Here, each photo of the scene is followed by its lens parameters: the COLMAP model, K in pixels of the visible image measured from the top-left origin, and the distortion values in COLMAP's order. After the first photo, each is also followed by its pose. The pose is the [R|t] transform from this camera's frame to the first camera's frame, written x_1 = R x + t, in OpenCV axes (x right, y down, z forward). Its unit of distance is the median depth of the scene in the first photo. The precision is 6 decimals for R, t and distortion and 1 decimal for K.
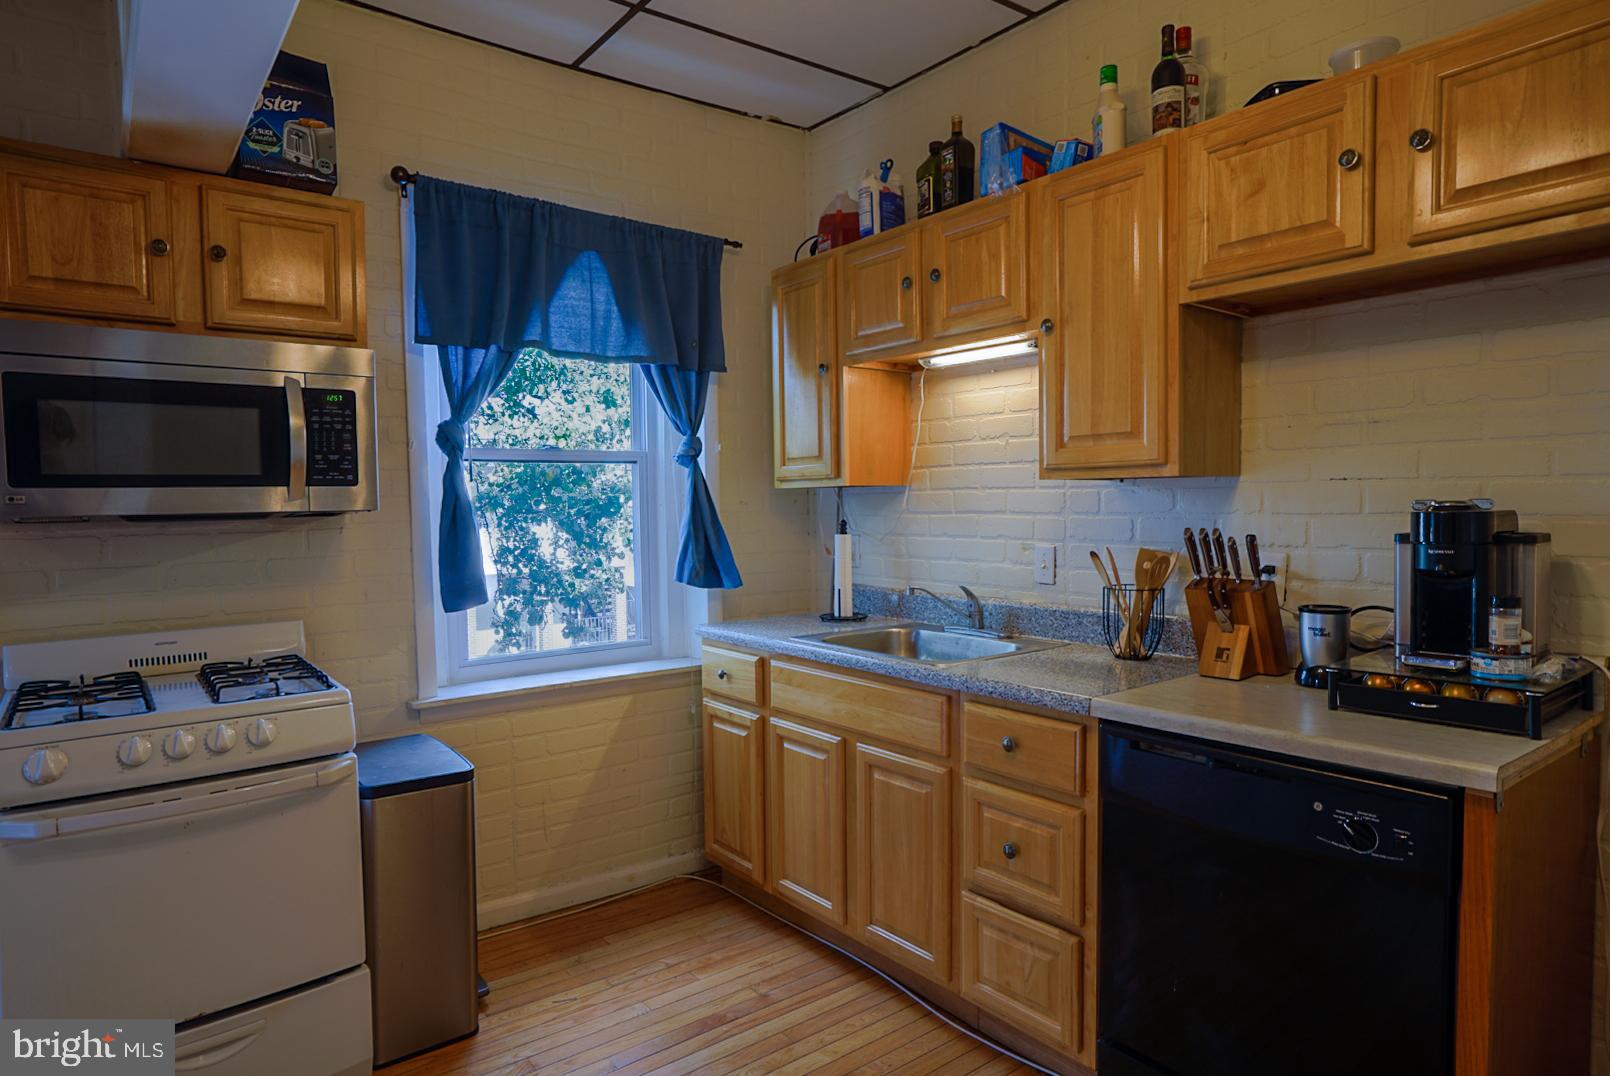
lens RADIAL K [[938.3, 0, 803.5], [0, 938.3, 538.2], [0, 0, 1]] dist [0.001571, 0.002447]
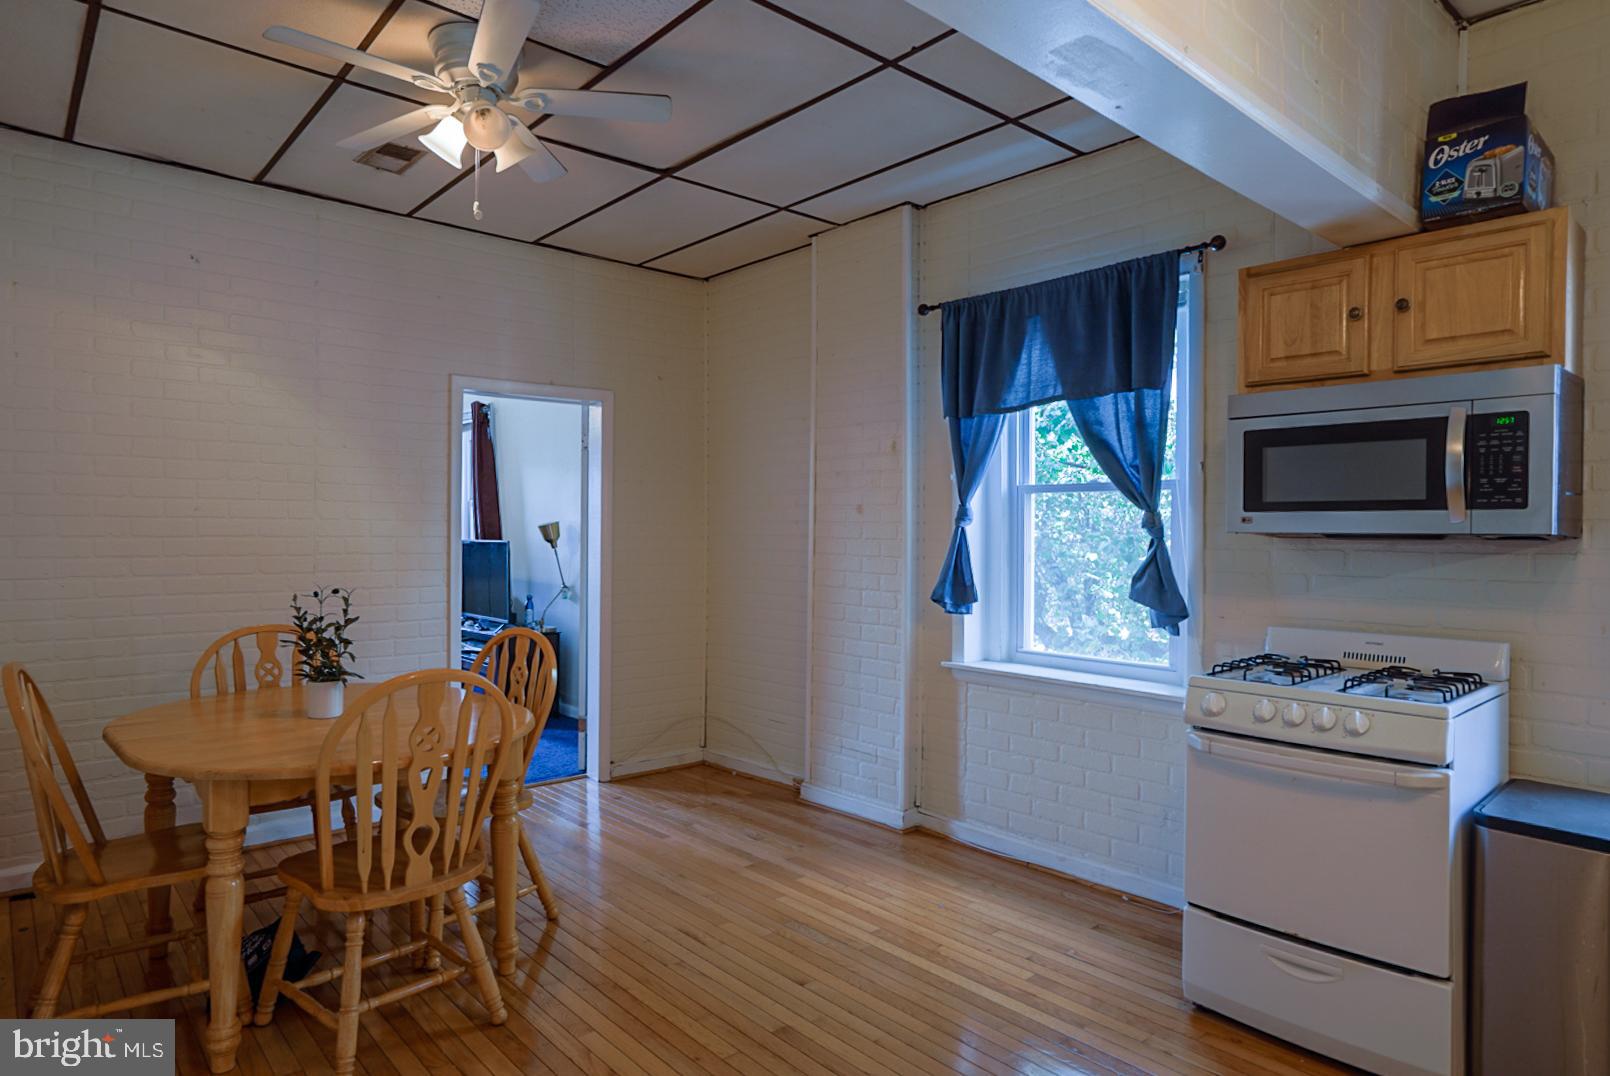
lens RADIAL K [[802.0, 0, 807.7], [0, 802.0, 549.7], [0, 0, 1]] dist [0.001320, 0.000395]
pose [[0.147478, 0.045200, -0.988032, 0.270463], [-0.052839, 0.997889, 0.037764, -0.006654], [0.987653, 0.046637, 0.149555, 0.169576]]
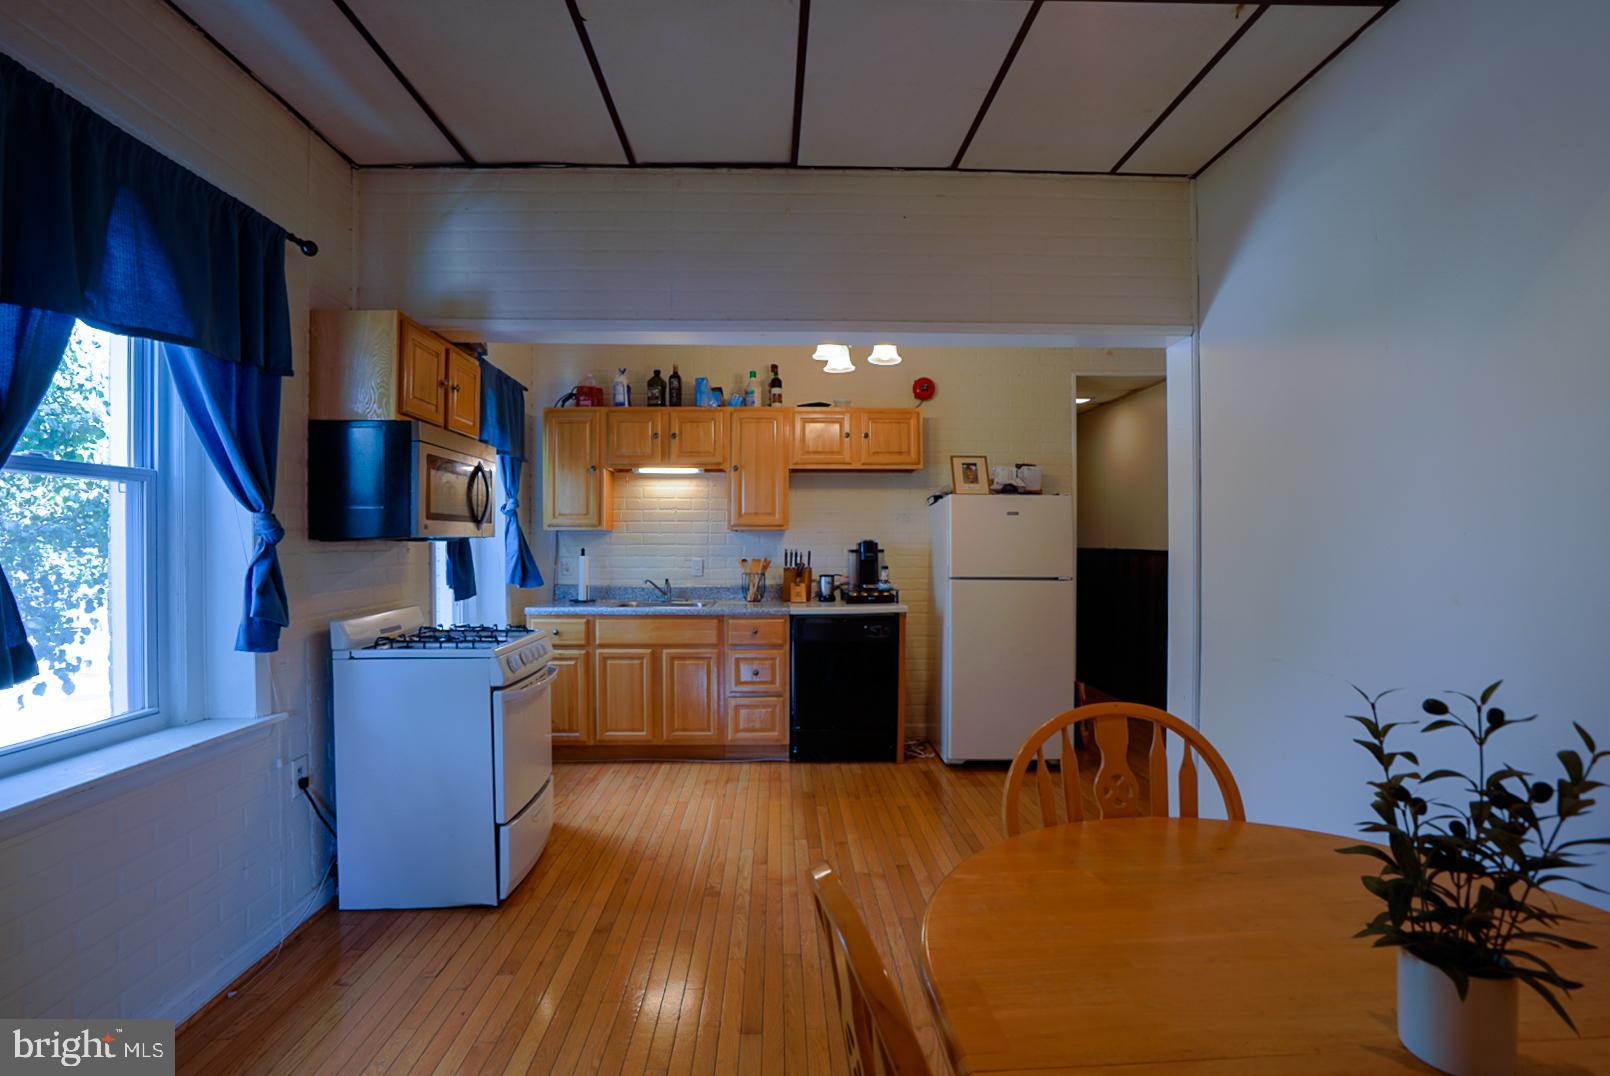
lens RADIAL K [[774.1, 0, 806.2], [0, 774.1, 532.3], [0, 0, 1]] dist [-0.014514, 0.005894]
pose [[0.570467, 0.024155, 0.820965, -0.957775], [0.027003, 0.998475, -0.048141, 0.034474], [-0.820877, 0.049631, 0.568945, -0.227618]]
